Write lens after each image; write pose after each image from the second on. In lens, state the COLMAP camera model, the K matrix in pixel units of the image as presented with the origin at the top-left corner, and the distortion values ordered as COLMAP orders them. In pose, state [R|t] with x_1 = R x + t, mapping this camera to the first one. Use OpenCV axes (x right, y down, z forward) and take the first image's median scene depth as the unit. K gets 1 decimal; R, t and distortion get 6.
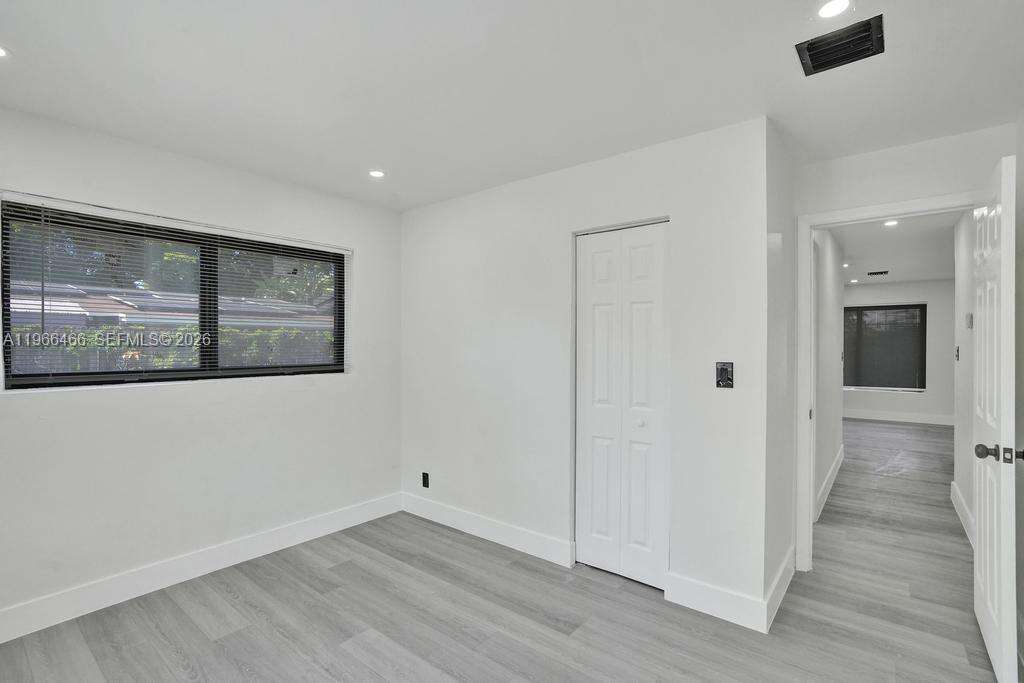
lens RADIAL K [[480.3, 0, 512.9], [0, 480.3, 340.3], [0, 0, 1]] dist [-0.055354, 0.031679]
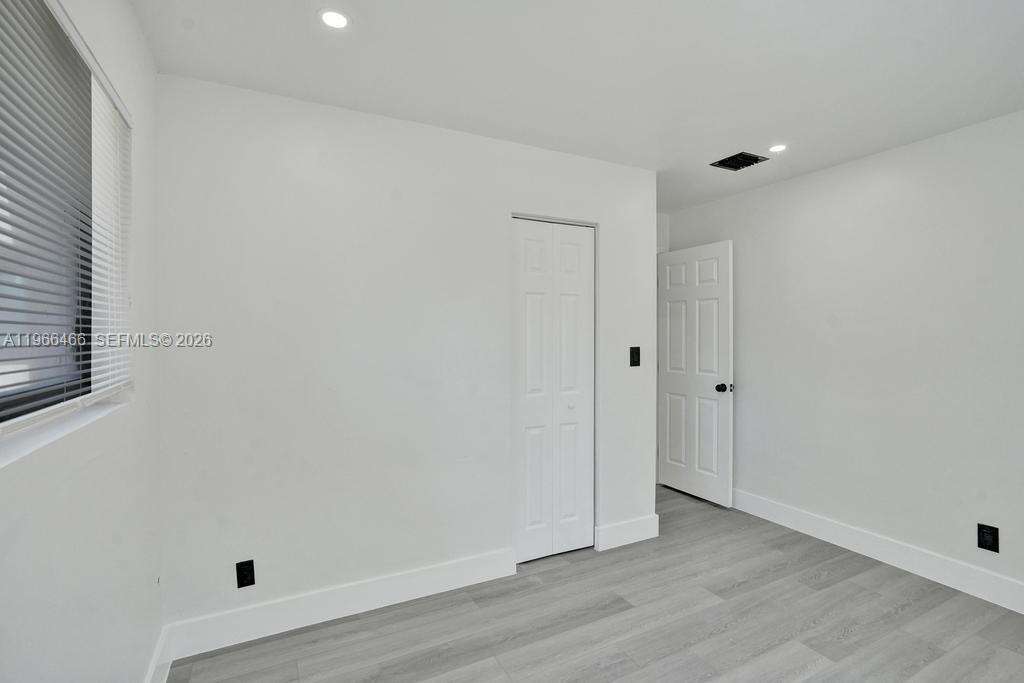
lens RADIAL K [[480.3, 0, 512.9], [0, 480.3, 340.3], [0, 0, 1]] dist [-0.055354, 0.031679]
pose [[0.408662, -0.006688, 0.912661, -0.795850], [0.004279, 0.999976, 0.005412, 0.017569], [-0.912676, 0.001694, 0.408681, 0.679639]]
